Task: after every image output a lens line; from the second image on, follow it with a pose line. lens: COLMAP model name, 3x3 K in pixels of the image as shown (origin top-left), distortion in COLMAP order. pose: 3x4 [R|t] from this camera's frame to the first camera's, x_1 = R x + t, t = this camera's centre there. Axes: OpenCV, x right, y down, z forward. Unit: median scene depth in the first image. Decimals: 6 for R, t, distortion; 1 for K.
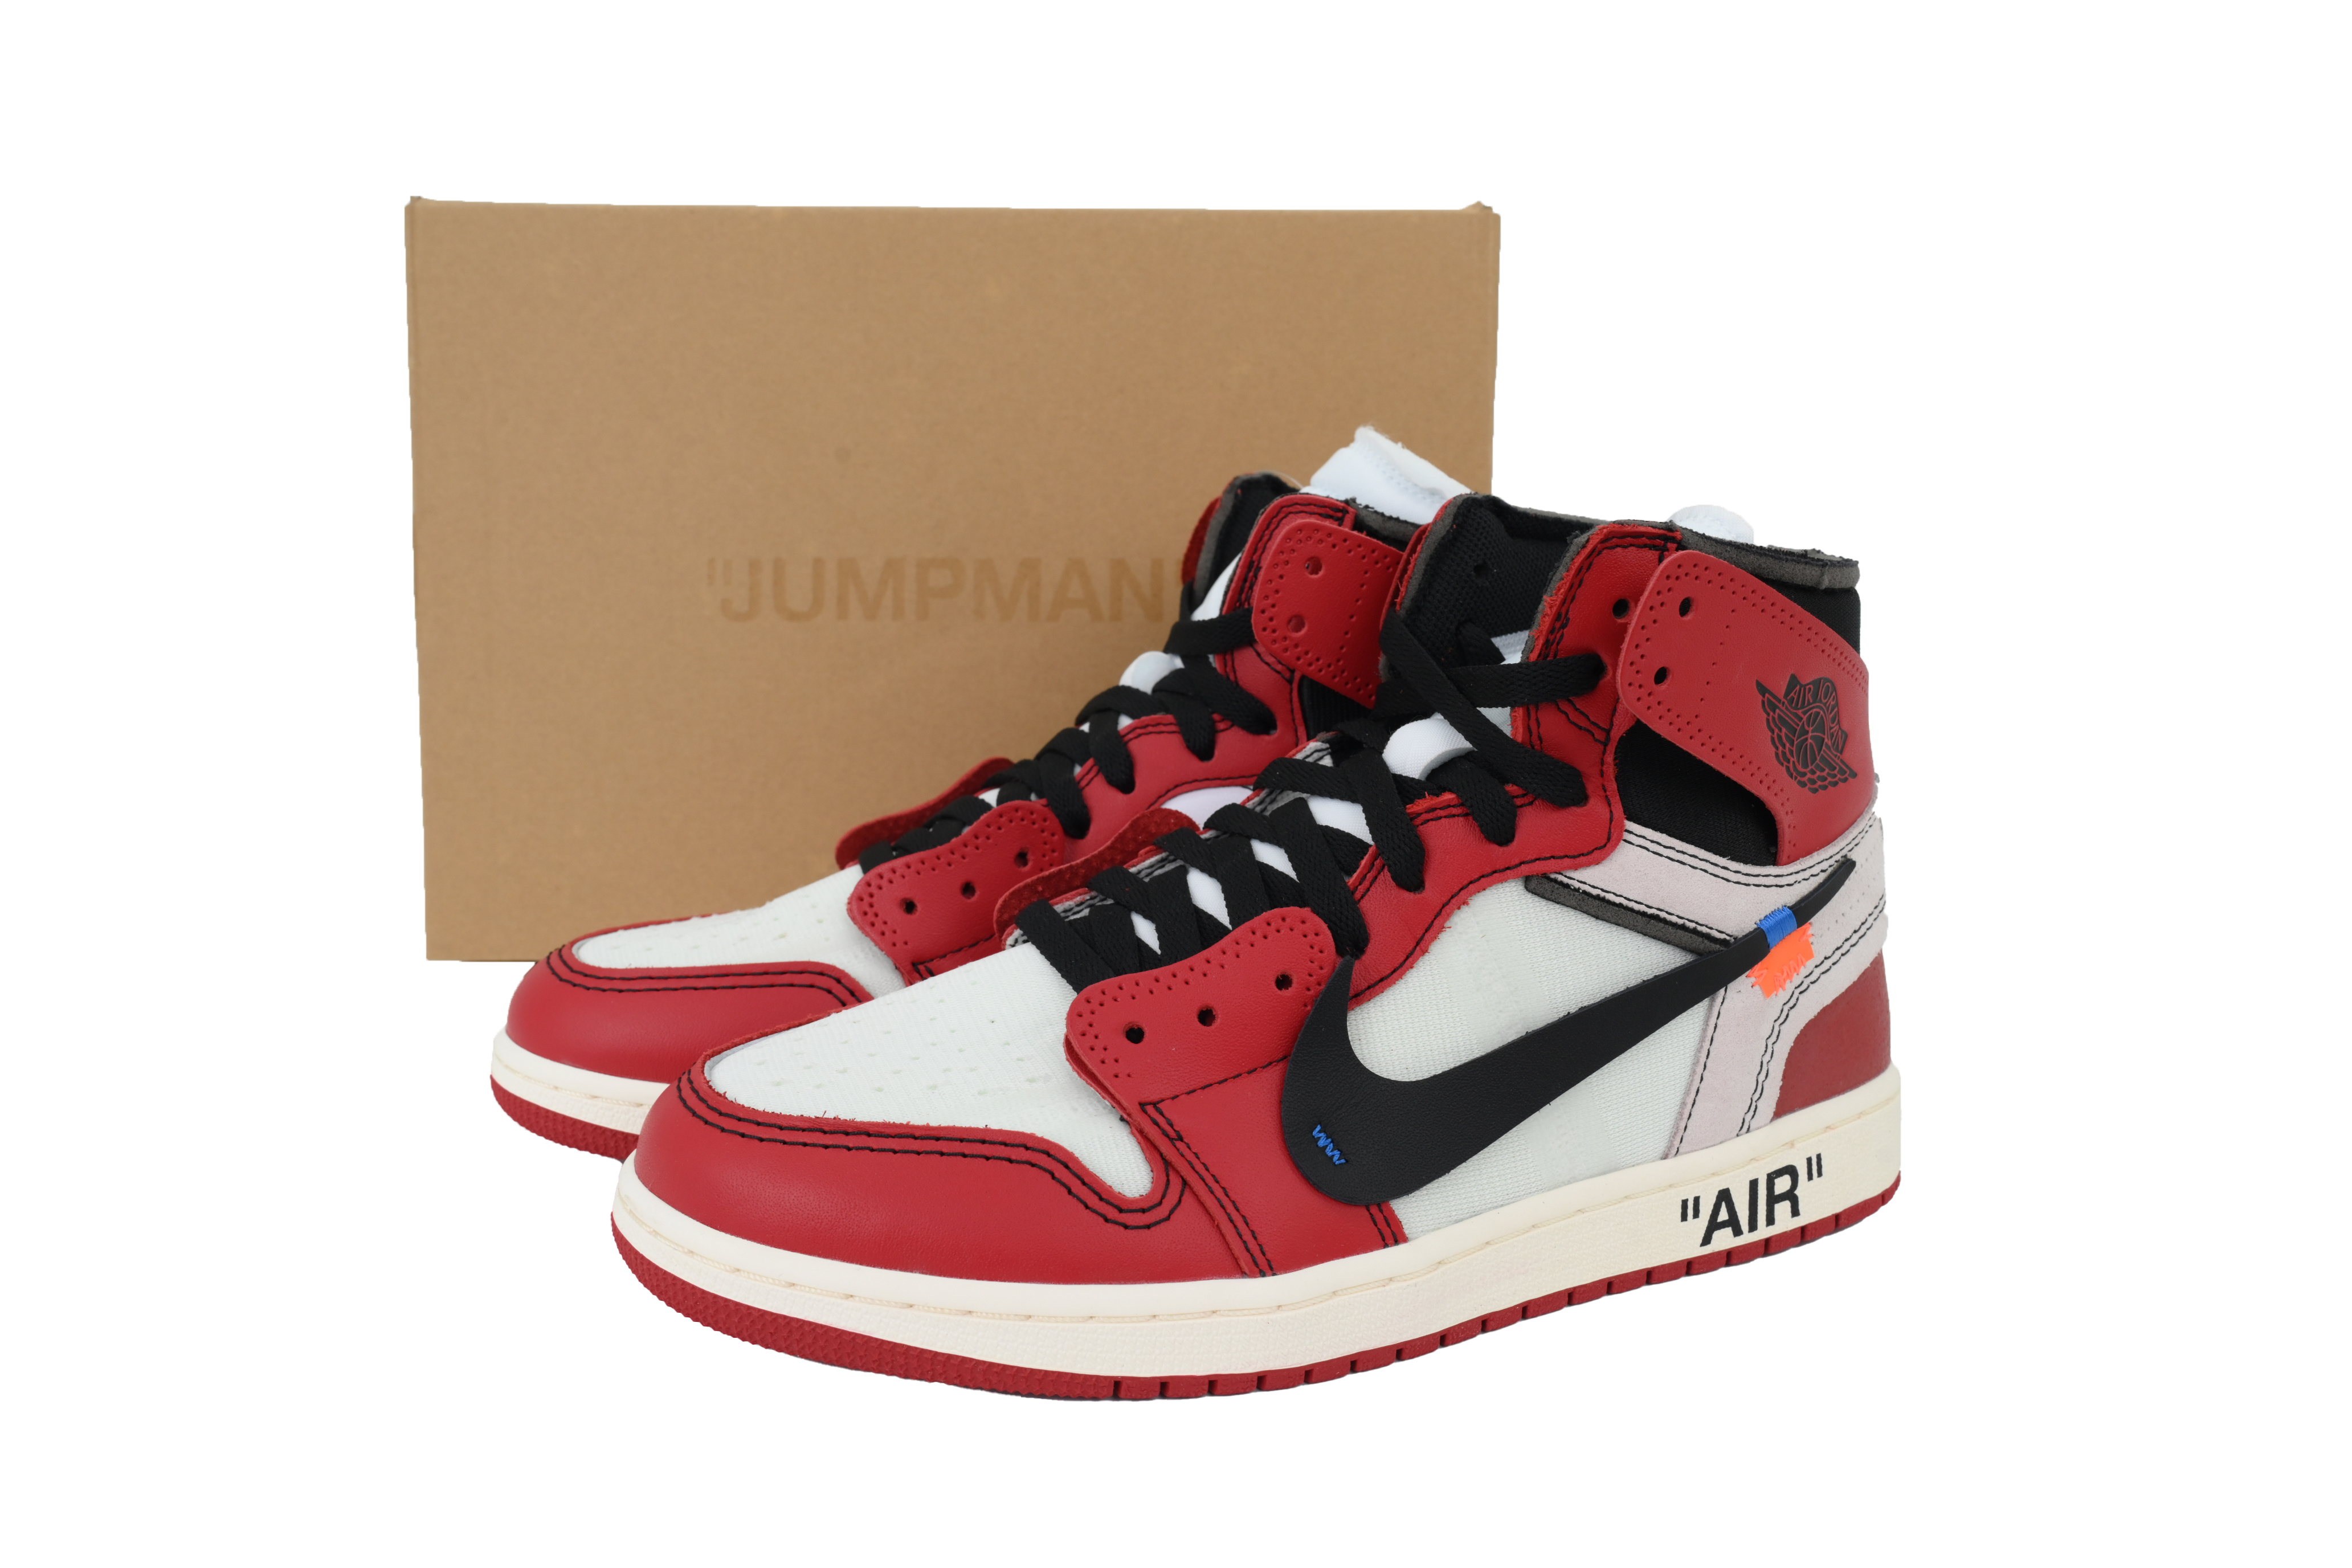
lens RADIAL K [[2006.3, 0, 1176.0], [0, 2006.3, 784.0], [0, 0, 1]] dist [0.002312, 0.001673]
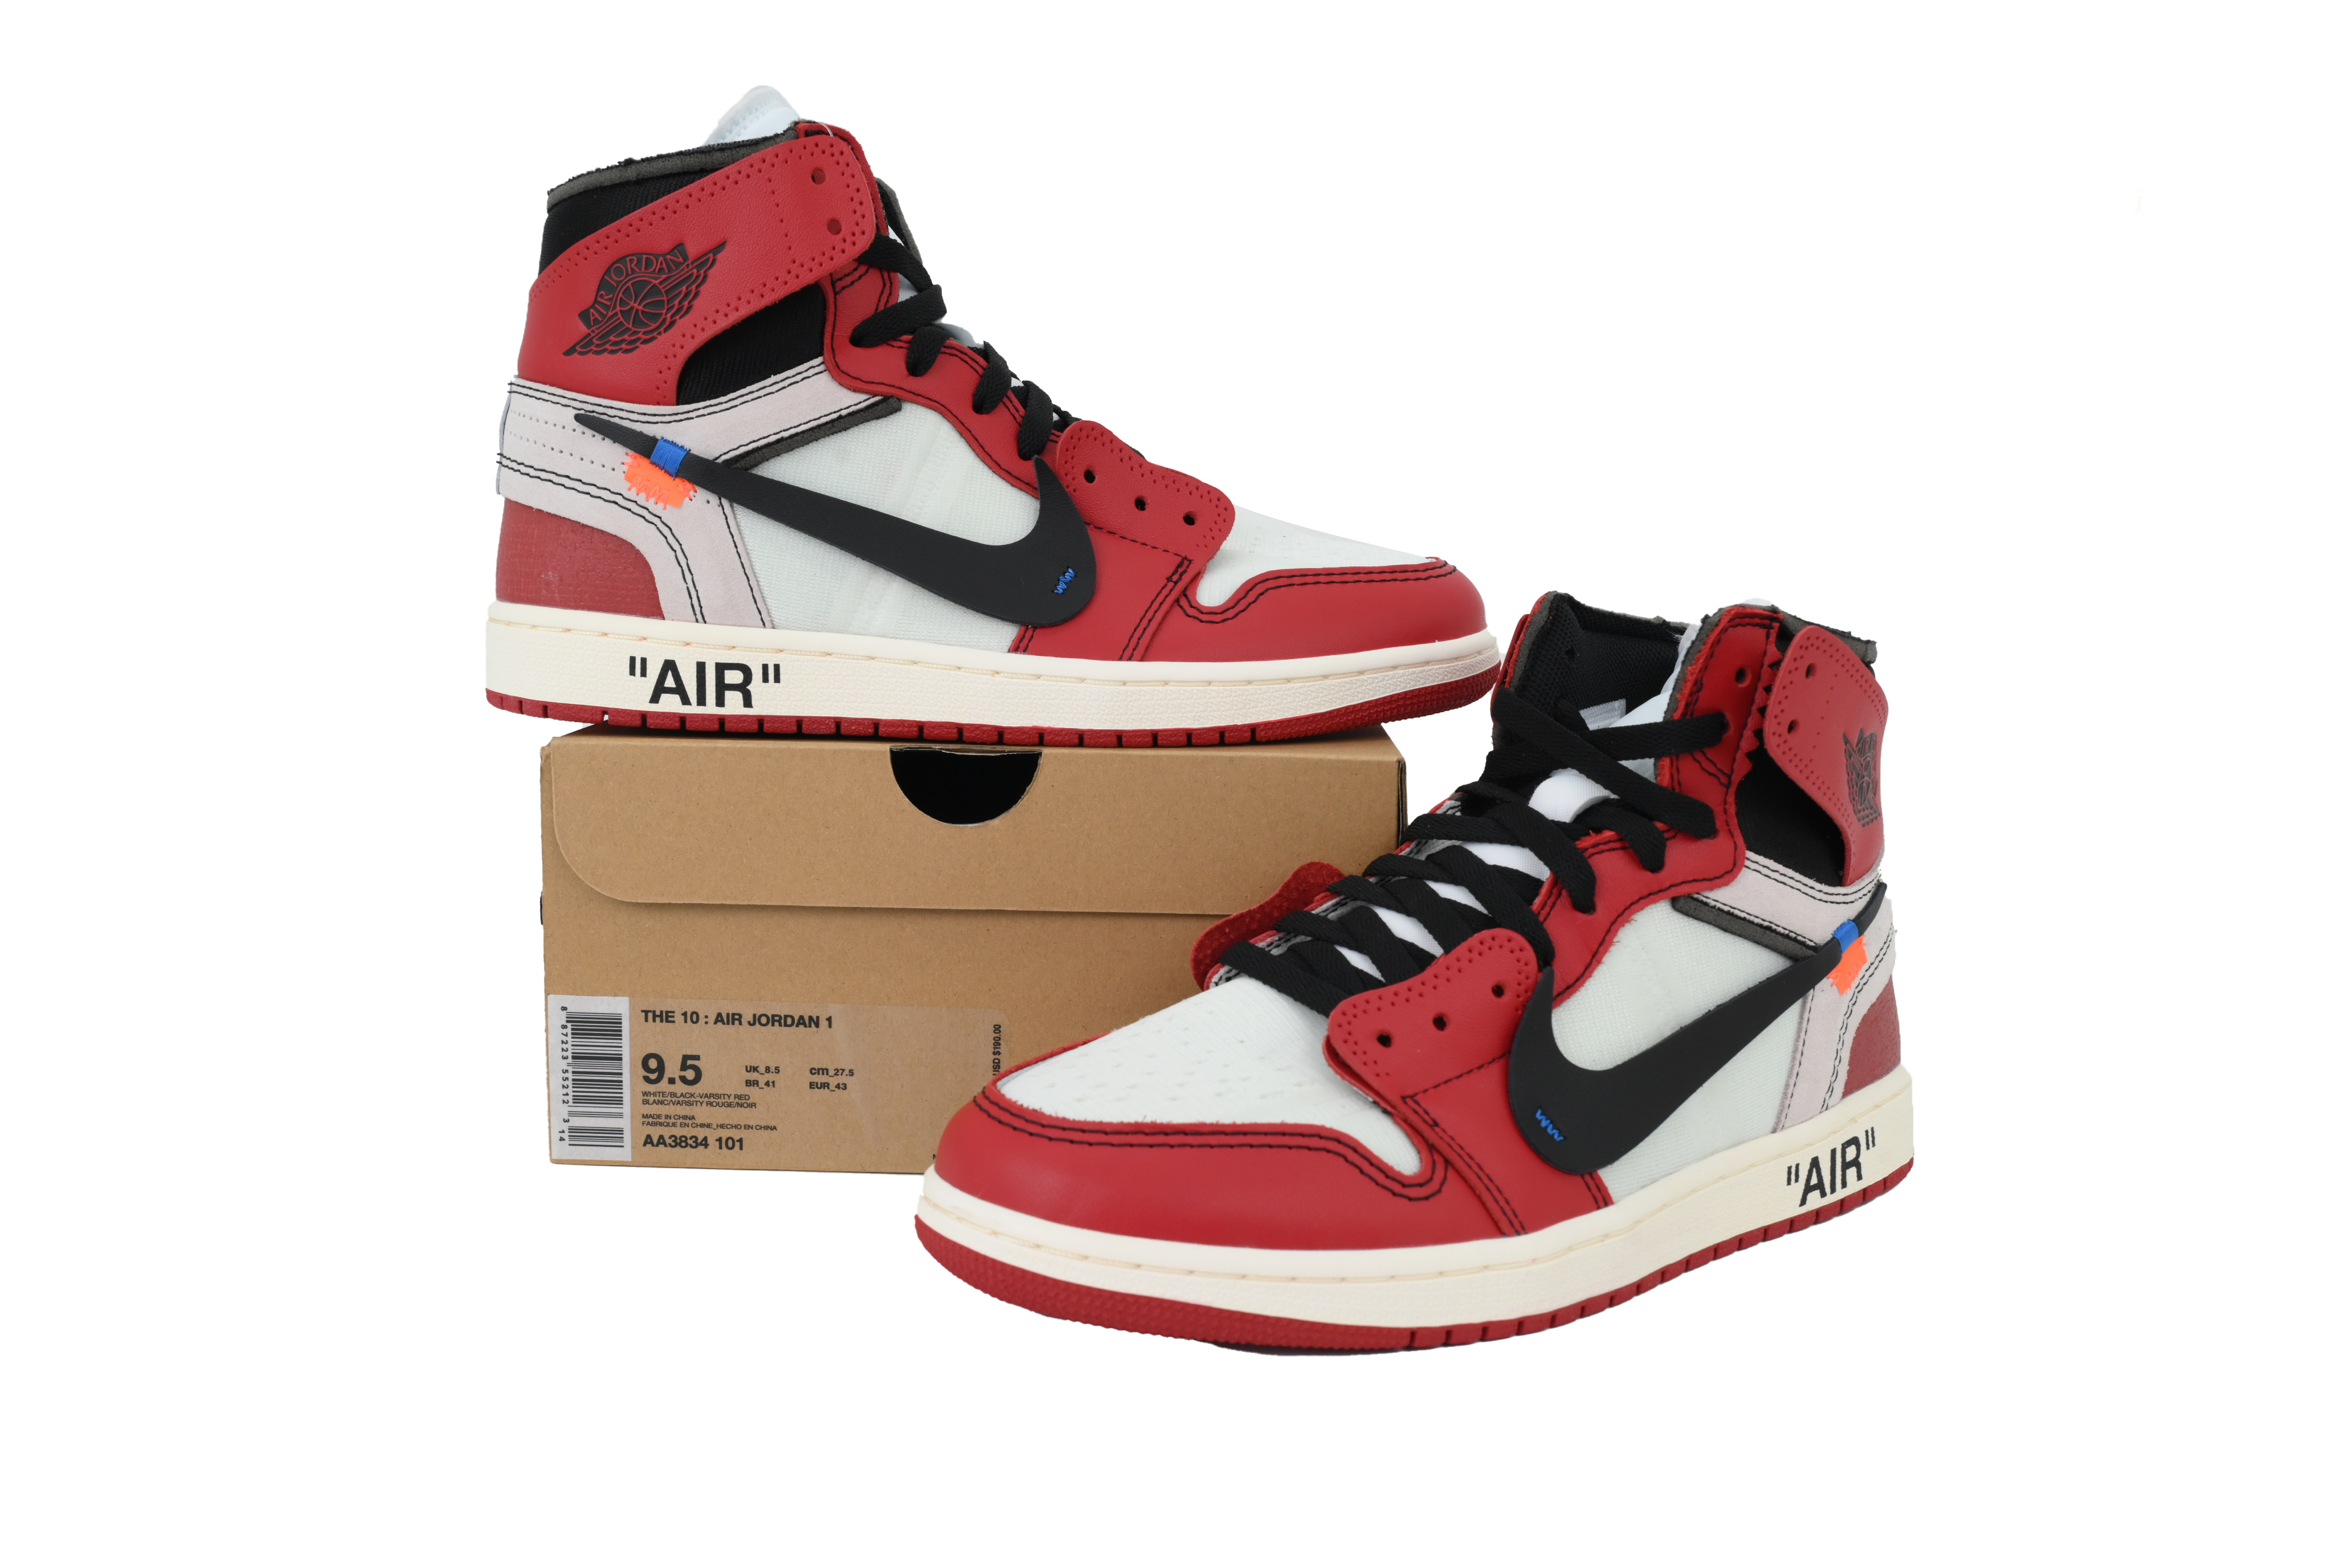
lens RADIAL K [[2006.3, 0, 1176.0], [0, 2006.3, 784.0], [0, 0, 1]] dist [0.002312, 0.001673]
pose [[0.978584, -0.020870, 0.204789, -0.364938], [0.036797, 0.996559, -0.074273, 0.056599], [-0.202534, 0.080217, 0.975984, -0.125481]]
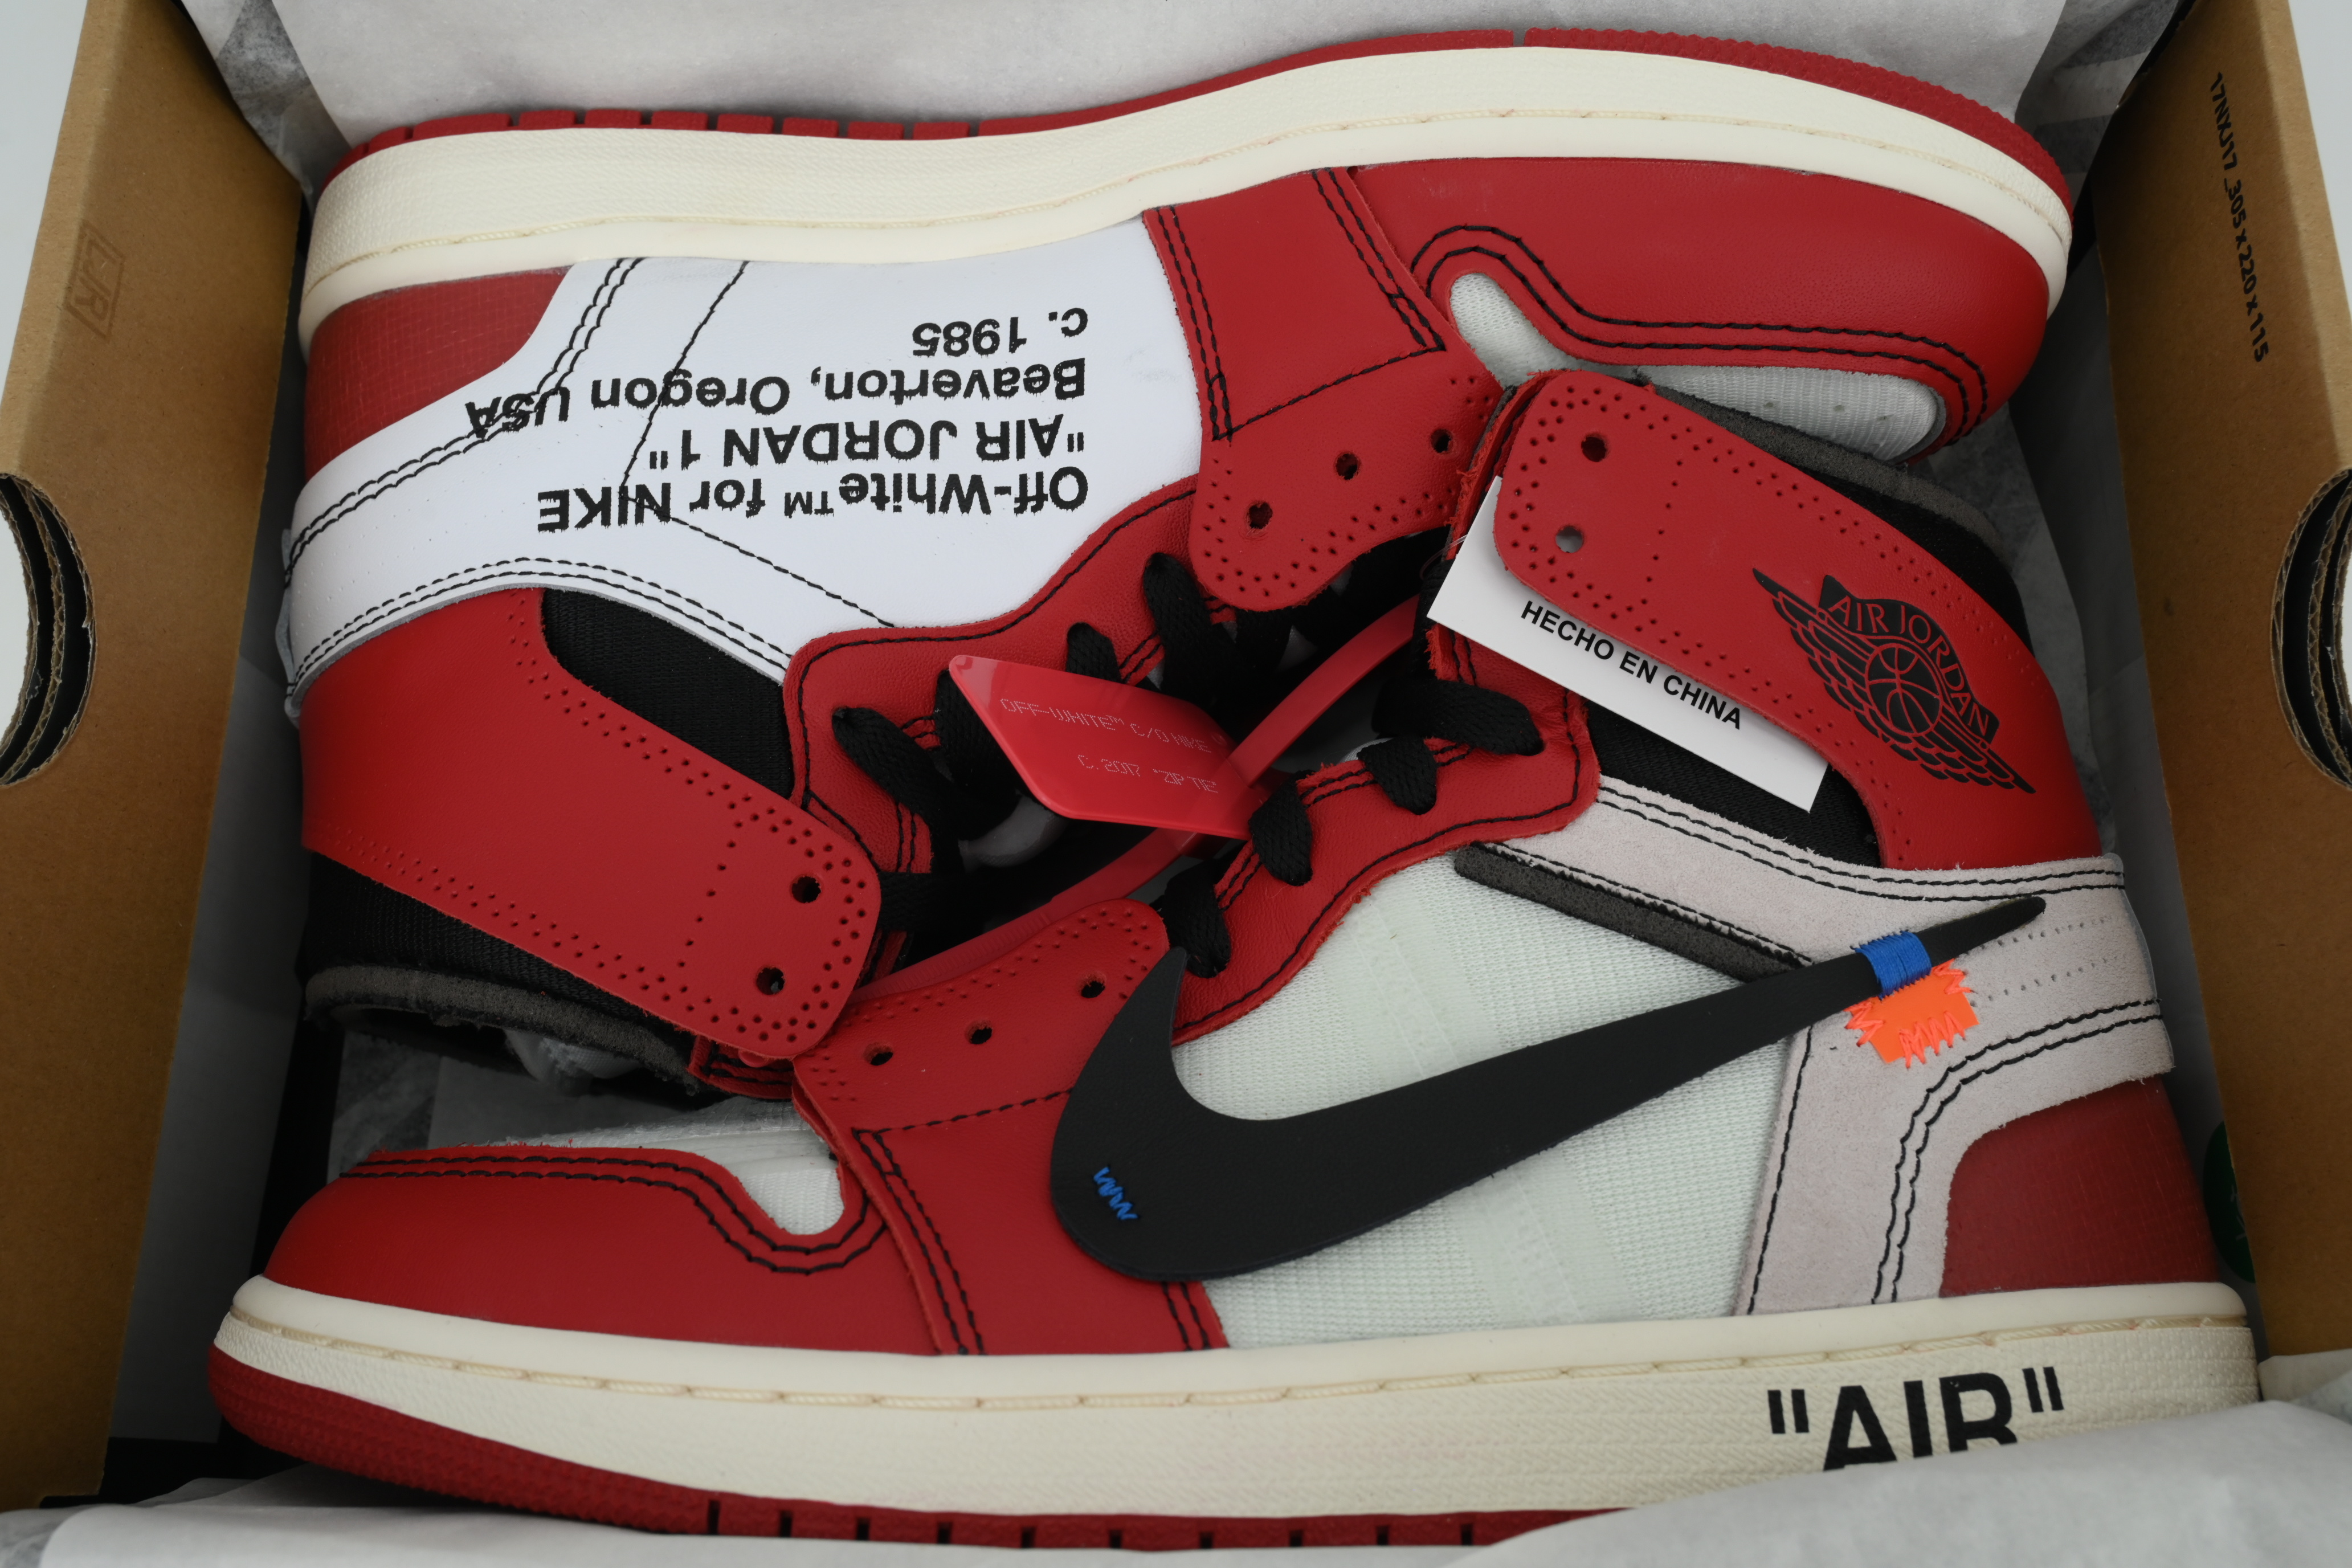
lens RADIAL K [[2013.2, 0, 1176.0], [0, 2013.2, 784.0], [0, 0, 1]] dist [-0.002431, -0.007963]
pose [[0.948020, -0.088405, -0.305685, 0.296669], [-0.067651, 0.882681, -0.465079, 0.352946], [0.310938, 0.461584, 0.830818, 0.382715]]
